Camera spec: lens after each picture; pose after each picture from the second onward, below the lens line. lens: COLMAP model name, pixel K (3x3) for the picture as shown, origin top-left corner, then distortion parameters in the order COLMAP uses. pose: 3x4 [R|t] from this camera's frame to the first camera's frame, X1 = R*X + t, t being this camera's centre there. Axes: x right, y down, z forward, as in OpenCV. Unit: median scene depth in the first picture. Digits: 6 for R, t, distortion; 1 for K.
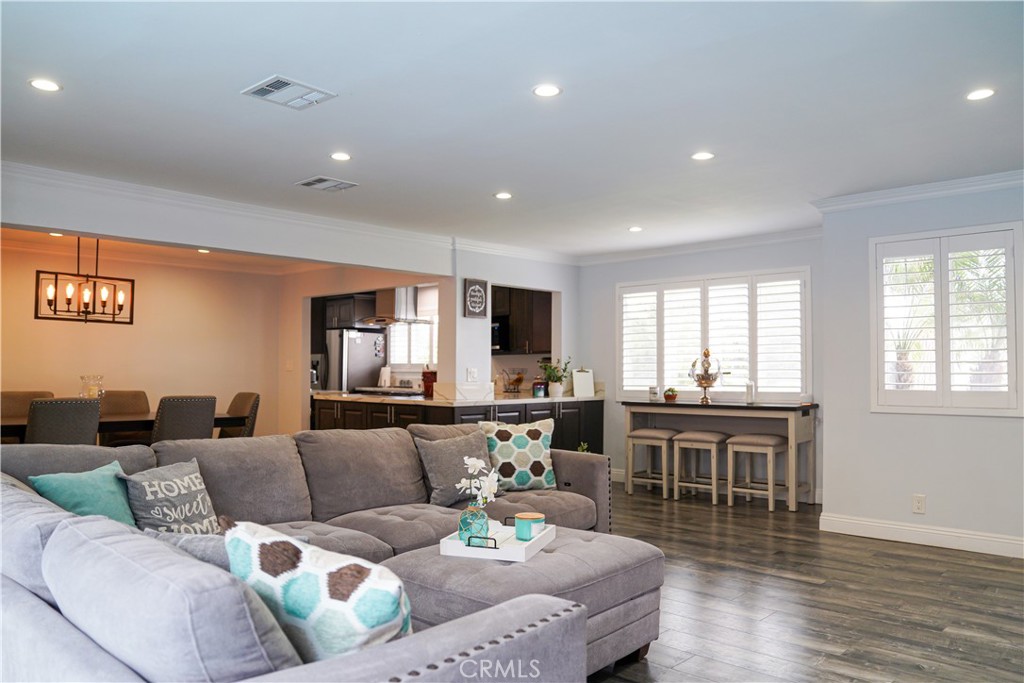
lens RADIAL K [[760.4, 0, 490.7], [0, 760.4, 332.2], [0, 0, 1]] dist [-0.117643, 0.099078]
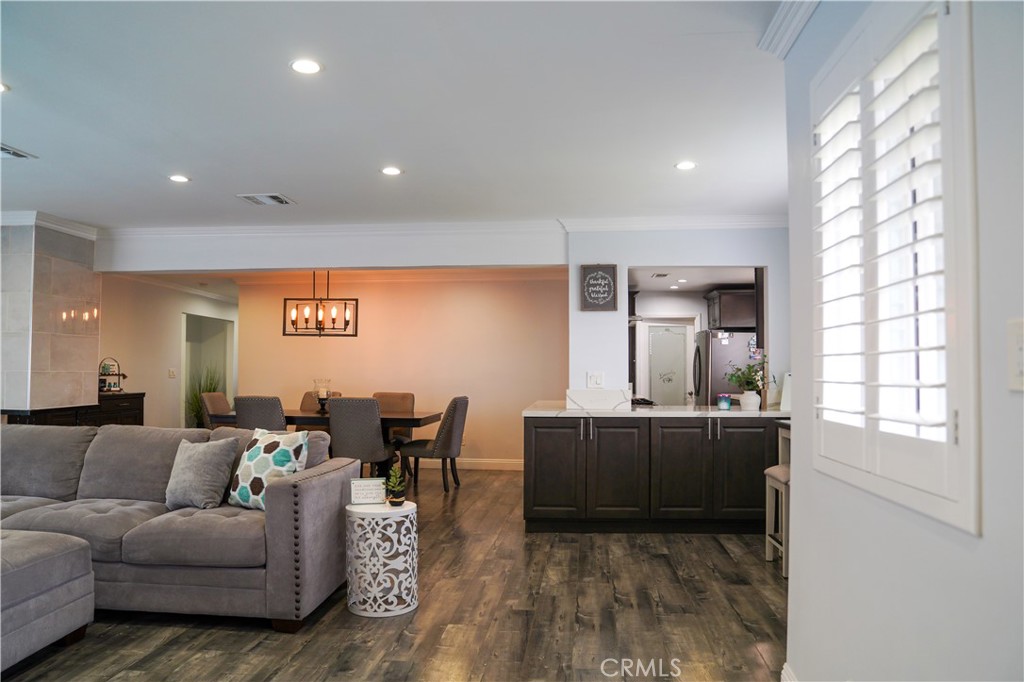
lens RADIAL K [[737.0, 0, 512.0], [0, 737.0, 341.0], [0, 0, 1]] dist [-0.138422, 0.102274]
pose [[0.628898, -0.035688, -0.776669, 0.603423], [0.037295, 0.999181, -0.015713, 0.025300], [0.776593, -0.019084, 0.629714, 0.477537]]
